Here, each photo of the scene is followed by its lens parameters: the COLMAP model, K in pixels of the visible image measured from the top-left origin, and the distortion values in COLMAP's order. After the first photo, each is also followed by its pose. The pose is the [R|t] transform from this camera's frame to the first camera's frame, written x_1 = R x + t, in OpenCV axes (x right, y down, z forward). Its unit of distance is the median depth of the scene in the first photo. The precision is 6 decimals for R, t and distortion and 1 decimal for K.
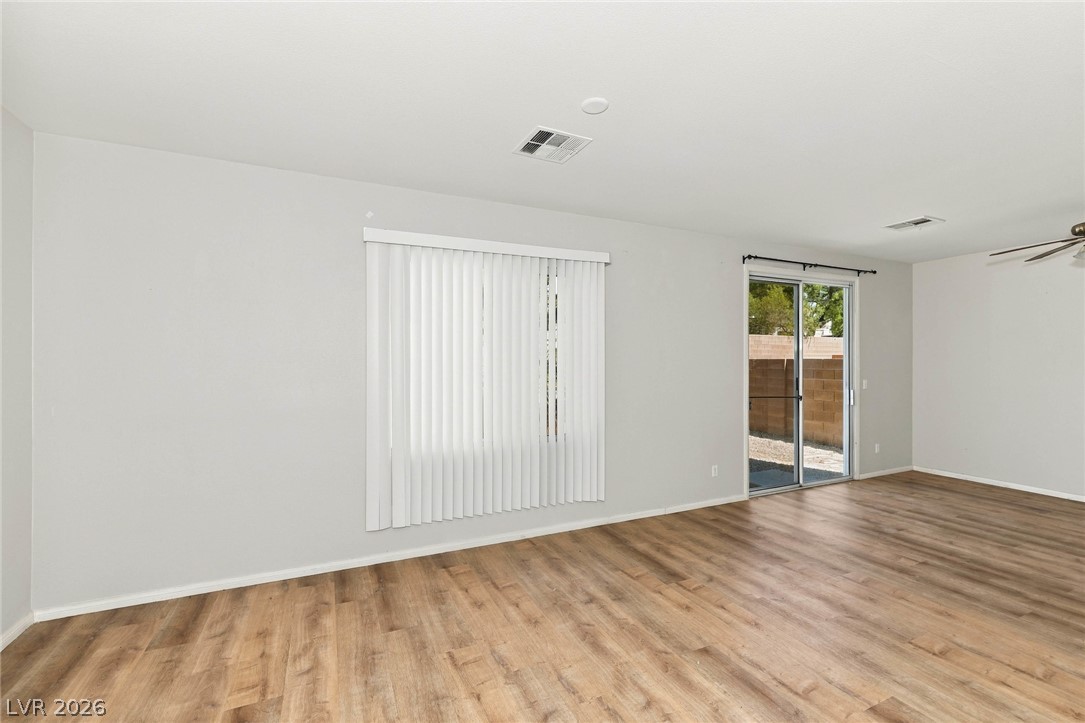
lens RADIAL K [[458.9, 0, 537.8], [0, 458.9, 366.4], [0, 0, 1]] dist [0.001555, -0.000546]
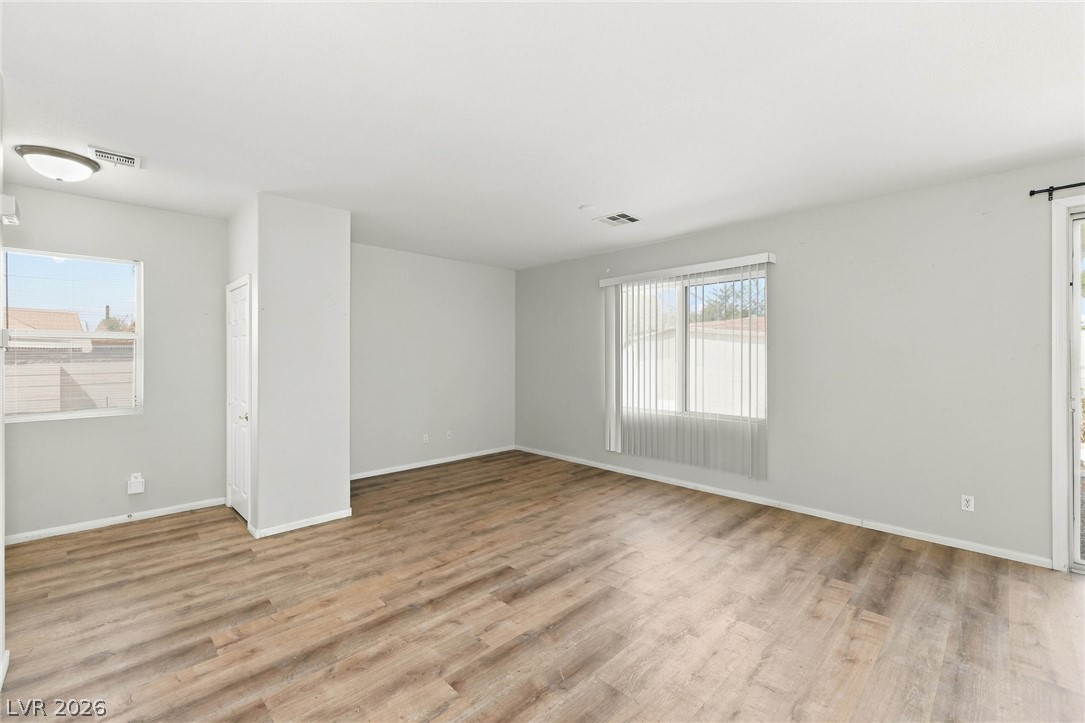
lens RADIAL K [[458.9, 0, 540.2], [0, 458.9, 353.3], [0, 0, 1]] dist [0.001555, -0.000546]
pose [[0.340658, -0.004729, -0.940175, 1.238673], [-0.008851, 0.999927, -0.008237, 0.003613], [0.940146, 0.011127, 0.340591, 0.161372]]
